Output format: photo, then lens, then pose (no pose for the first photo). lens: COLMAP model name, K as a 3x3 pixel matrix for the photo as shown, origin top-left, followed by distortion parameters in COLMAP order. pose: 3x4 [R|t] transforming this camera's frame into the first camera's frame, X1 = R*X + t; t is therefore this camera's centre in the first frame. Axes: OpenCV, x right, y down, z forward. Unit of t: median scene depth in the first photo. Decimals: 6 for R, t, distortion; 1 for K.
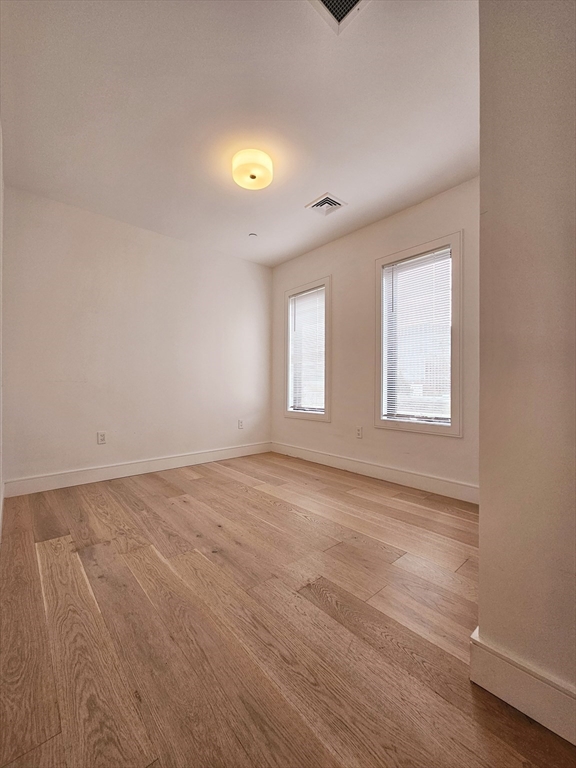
lens RADIAL K [[310.7, 0, 286.1], [0, 310.7, 384.1], [0, 0, 1]] dist [0.000007, 0.000196]
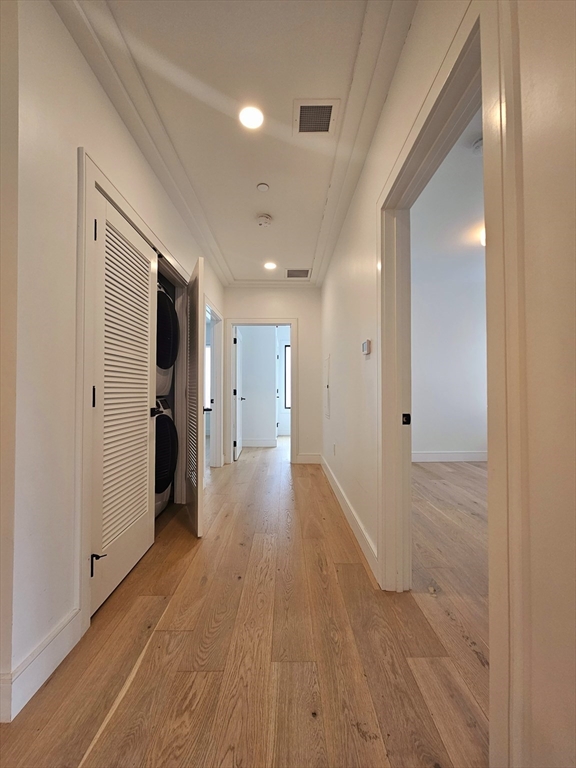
lens RADIAL K [[310.7, 0, 287.0], [0, 310.7, 383.8], [0, 0, 1]] dist [0.000007, 0.000196]
pose [[0.753403, -0.008613, -0.657503, 0.069002], [-0.001399, 0.999891, -0.014701, -0.052812], [0.657558, 0.011995, 0.753308, -0.594652]]
